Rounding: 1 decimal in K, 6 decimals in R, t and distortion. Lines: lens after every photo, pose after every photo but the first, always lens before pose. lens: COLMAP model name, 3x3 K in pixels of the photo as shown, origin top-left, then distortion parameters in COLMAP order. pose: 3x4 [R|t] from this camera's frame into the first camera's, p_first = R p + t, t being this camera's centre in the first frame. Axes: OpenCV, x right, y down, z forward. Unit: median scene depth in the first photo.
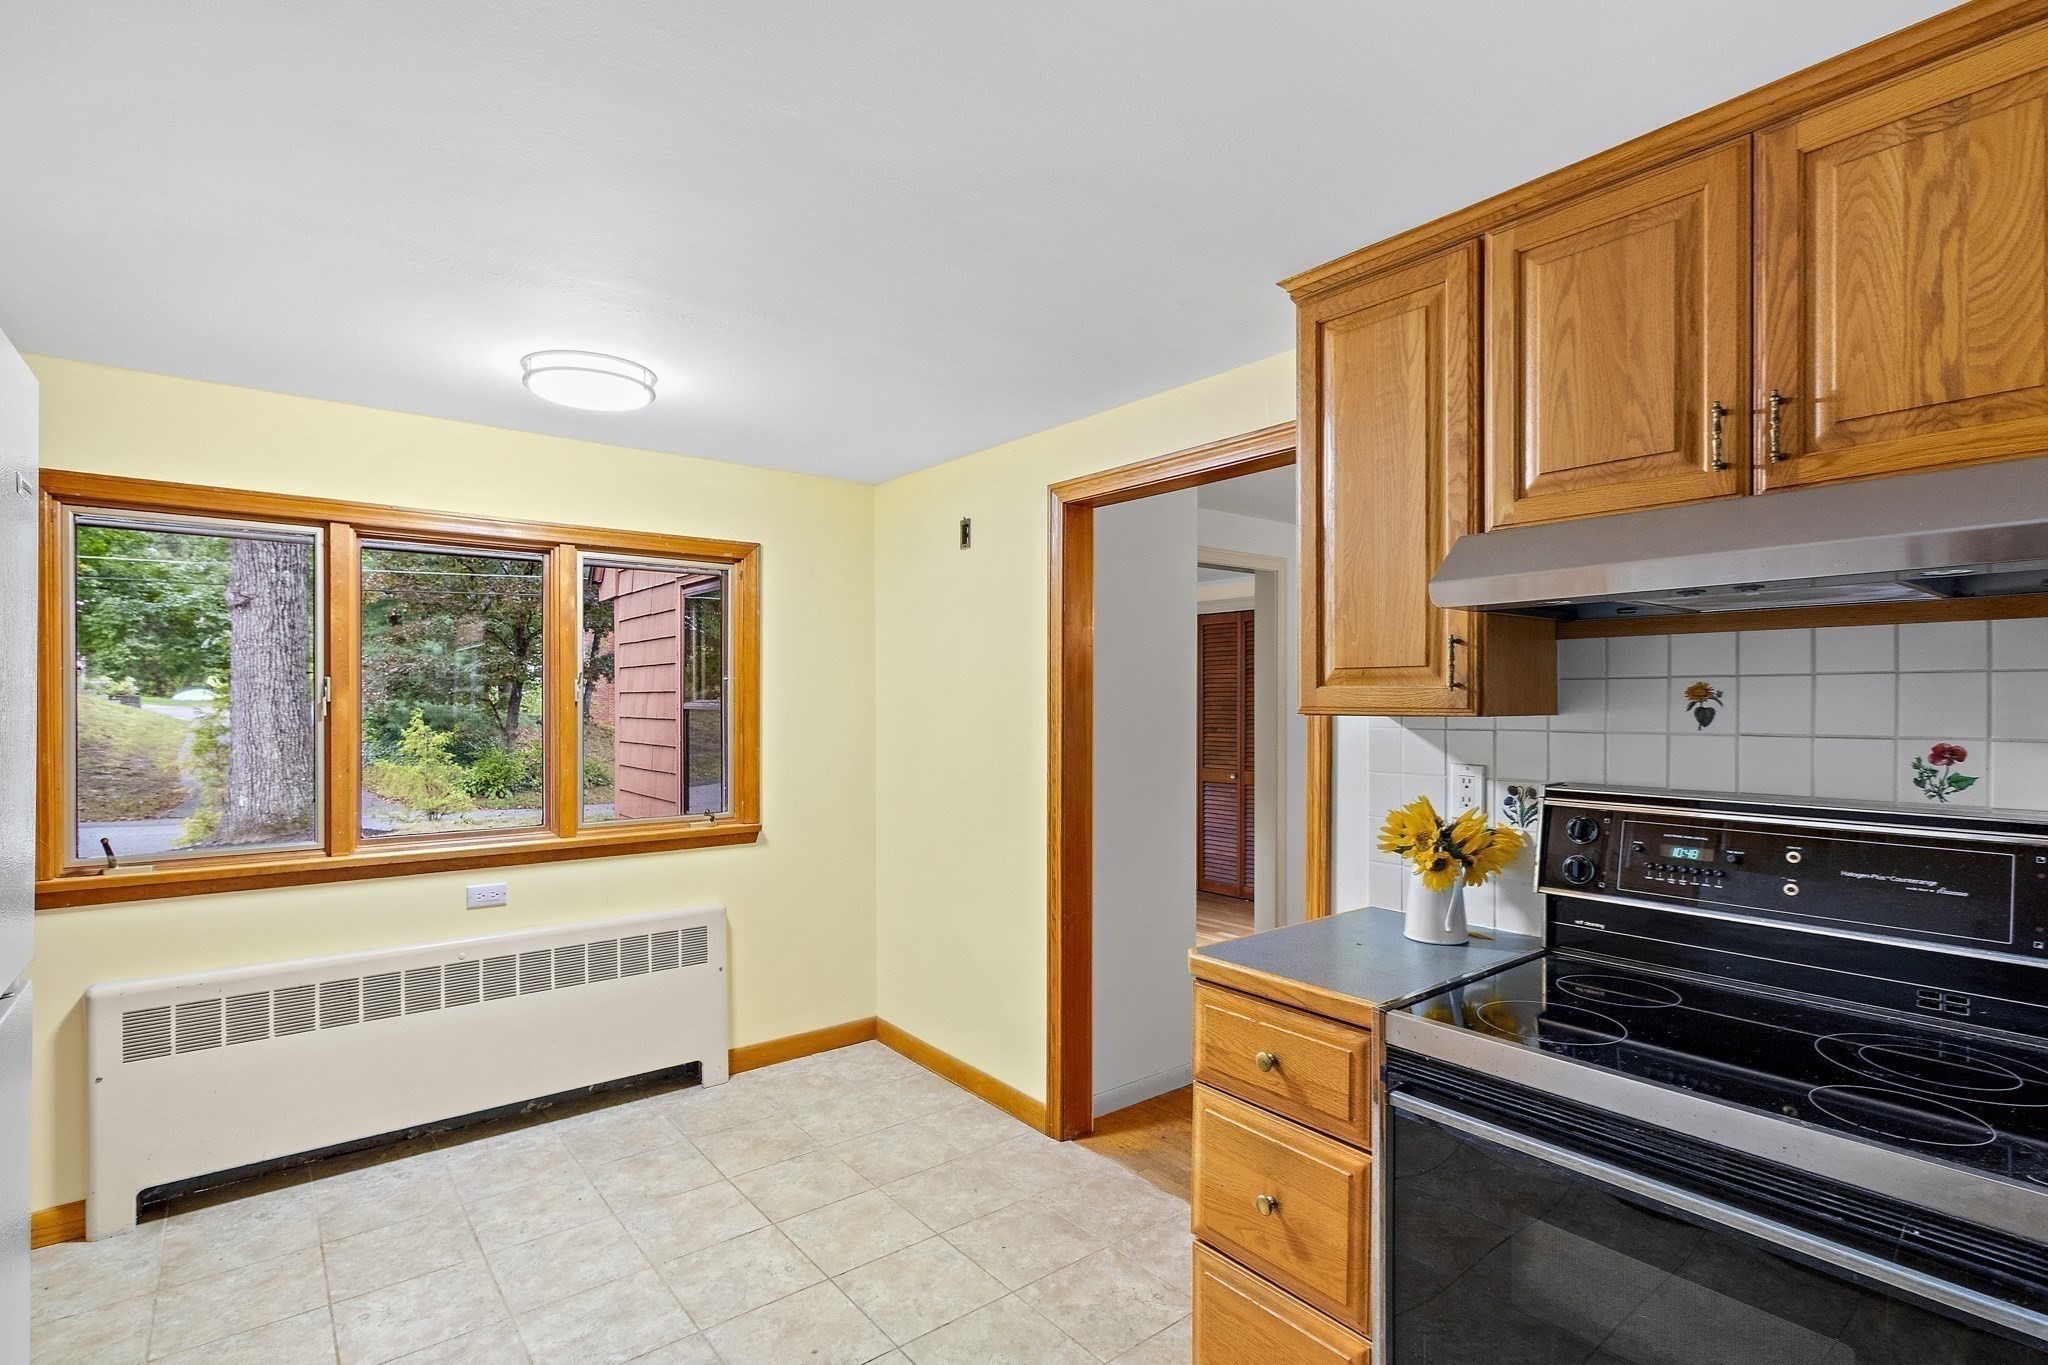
lens RADIAL K [[961.5, 0, 1028.6], [0, 961.5, 693.5], [0, 0, 1]] dist [0.003137, -0.000080]
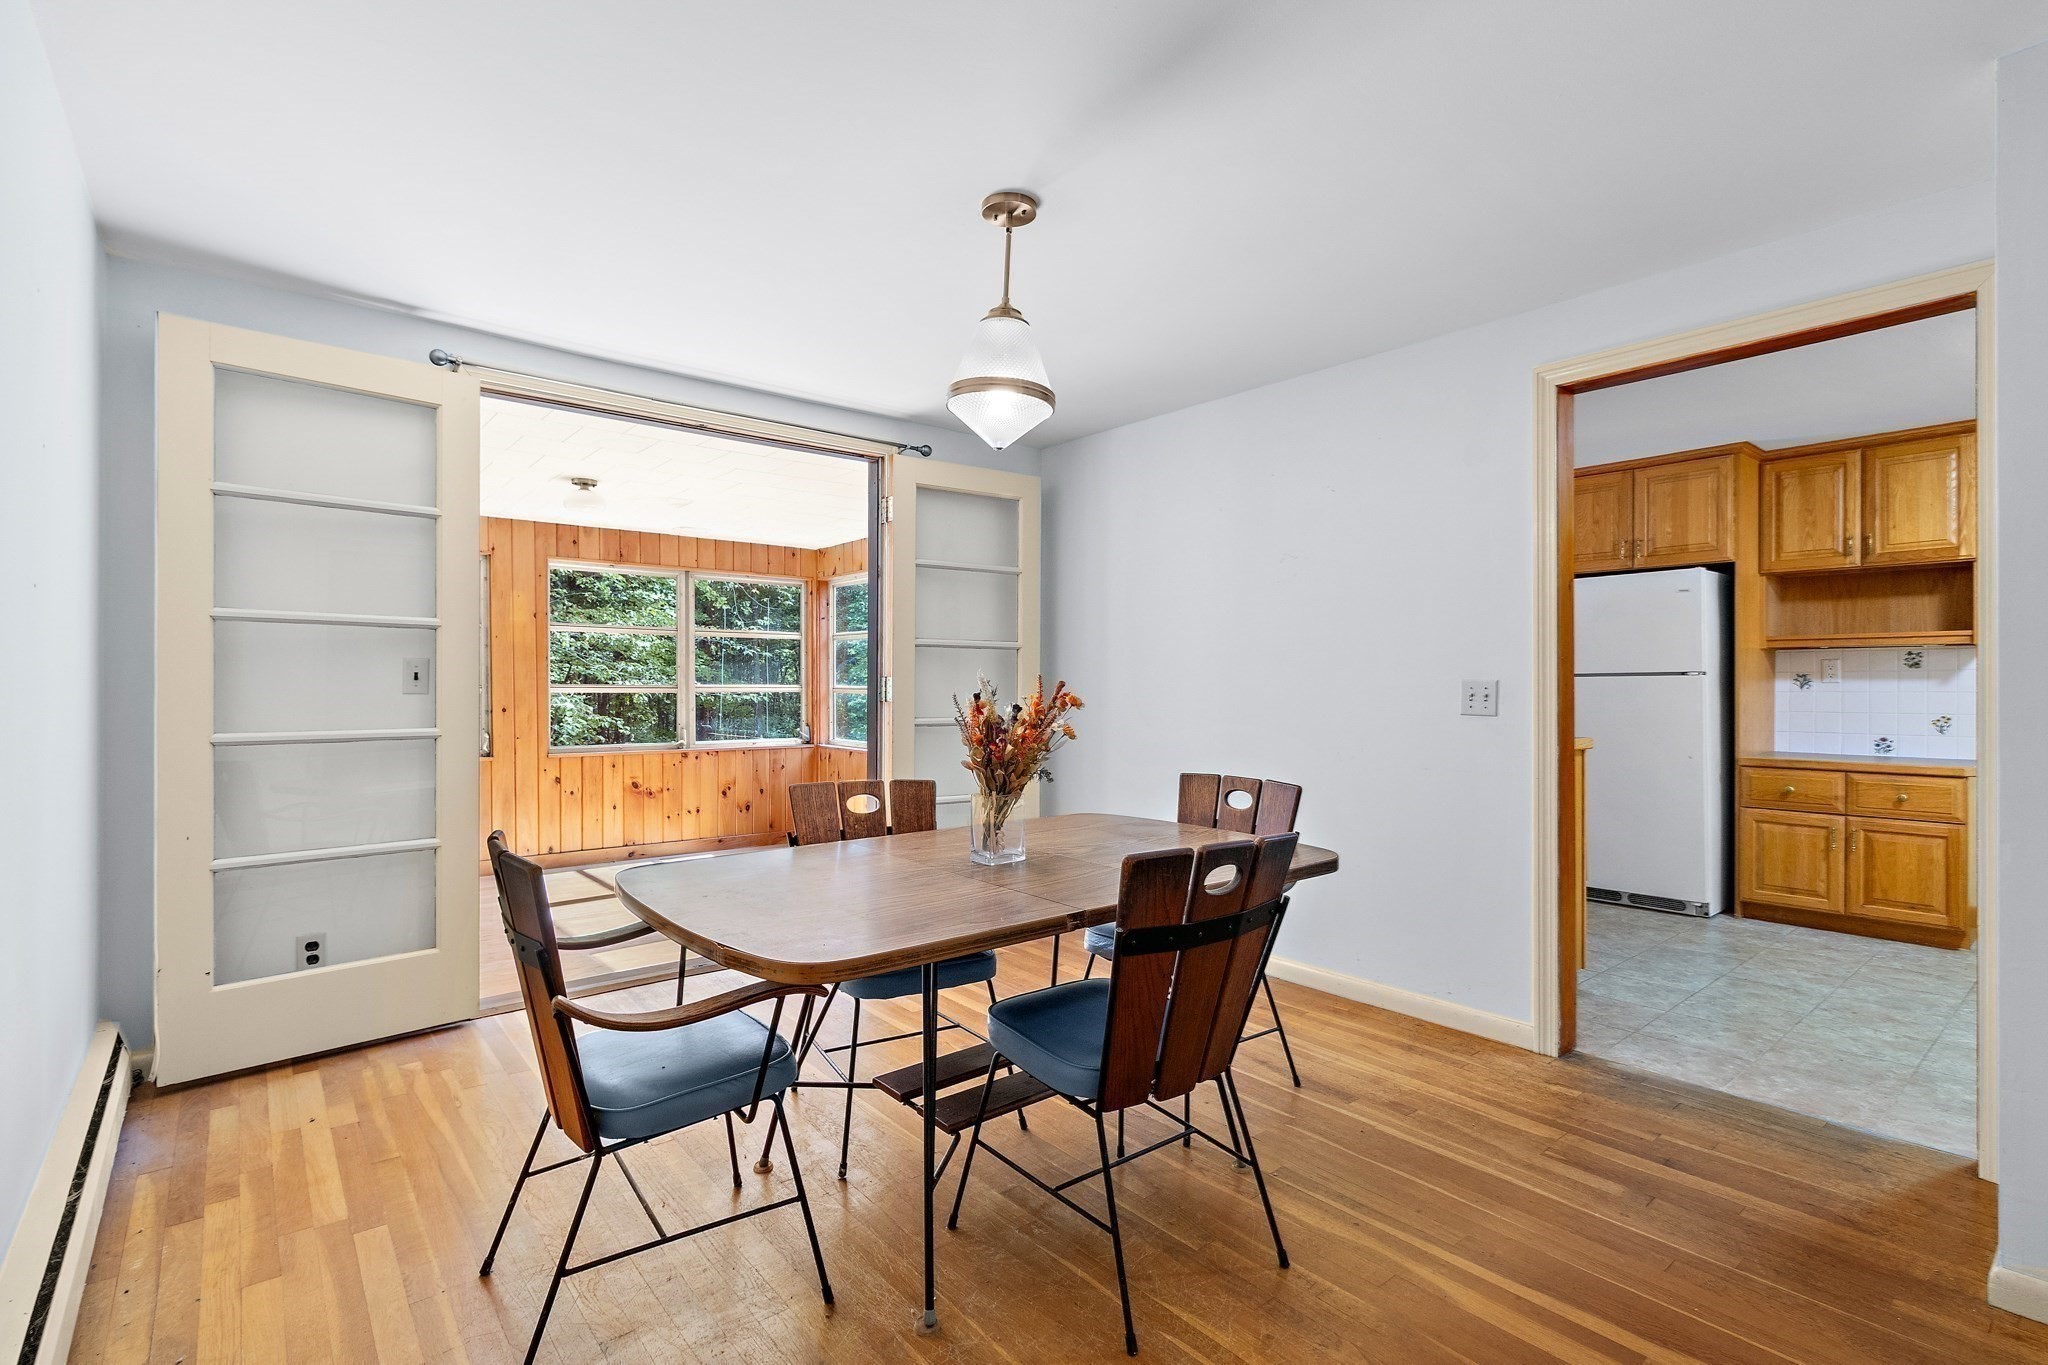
lens RADIAL K [[961.5, 0, 1028.6], [0, 961.5, 693.5], [0, 0, 1]] dist [0.003137, -0.000080]
pose [[-0.999778, 0.001691, -0.021000, 0.805144], [0.001695, 0.999999, -0.000183, 0.107489], [0.020999, -0.000218, -0.999779, 1.761520]]
